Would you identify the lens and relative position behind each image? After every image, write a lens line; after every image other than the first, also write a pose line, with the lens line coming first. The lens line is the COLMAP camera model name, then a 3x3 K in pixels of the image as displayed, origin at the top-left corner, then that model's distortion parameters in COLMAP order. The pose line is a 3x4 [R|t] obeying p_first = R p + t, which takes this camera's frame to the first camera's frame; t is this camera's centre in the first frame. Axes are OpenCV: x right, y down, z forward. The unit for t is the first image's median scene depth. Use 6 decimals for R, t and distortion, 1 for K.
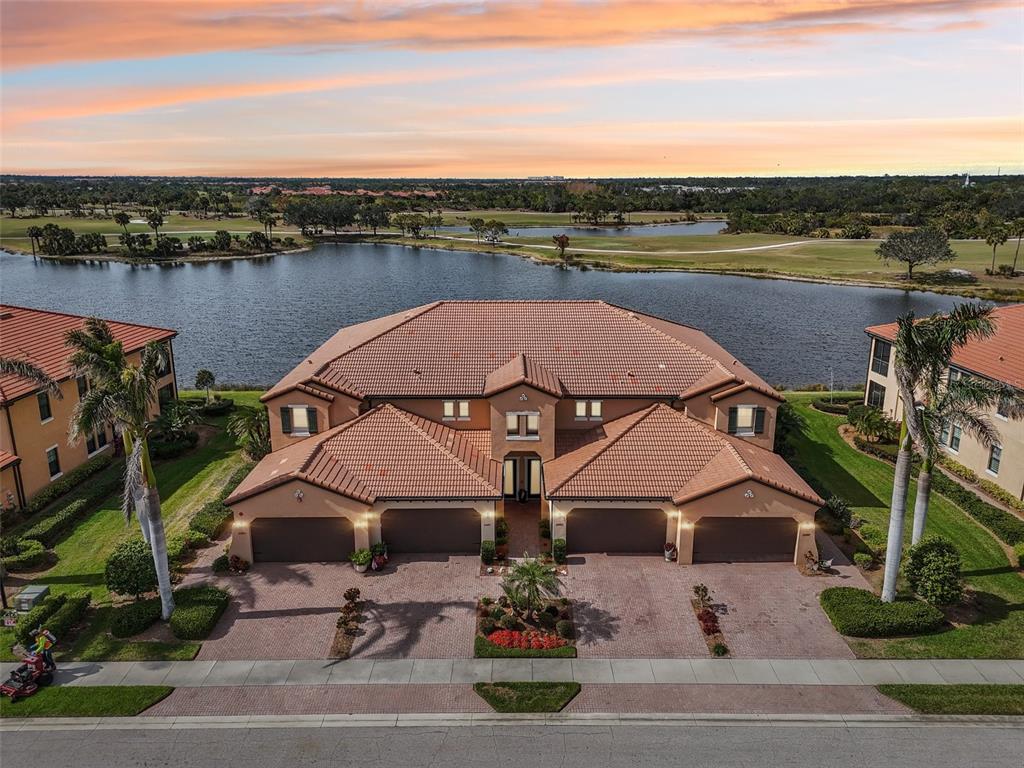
lens RADIAL K [[742.6, 0, 512.0], [0, 742.6, 384.0], [0, 0, 1]] dist [0.082501, -0.080526]
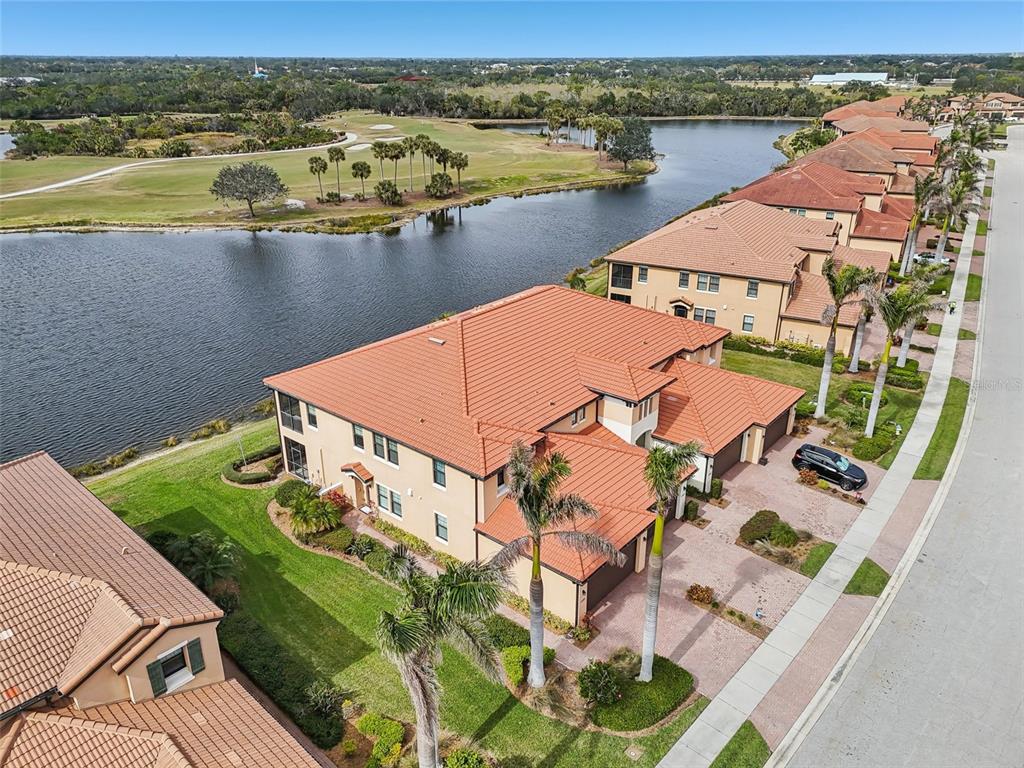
lens RADIAL K [[742.6, 0, 512.0], [0, 742.6, 384.0], [0, 0, 1]] dist [0.082501, -0.080526]
pose [[0.673182, -0.288924, 0.680697, 0.035300], [0.189652, 0.957180, 0.218720, -0.077696], [-0.714743, -0.018142, 0.699152, 0.088502]]
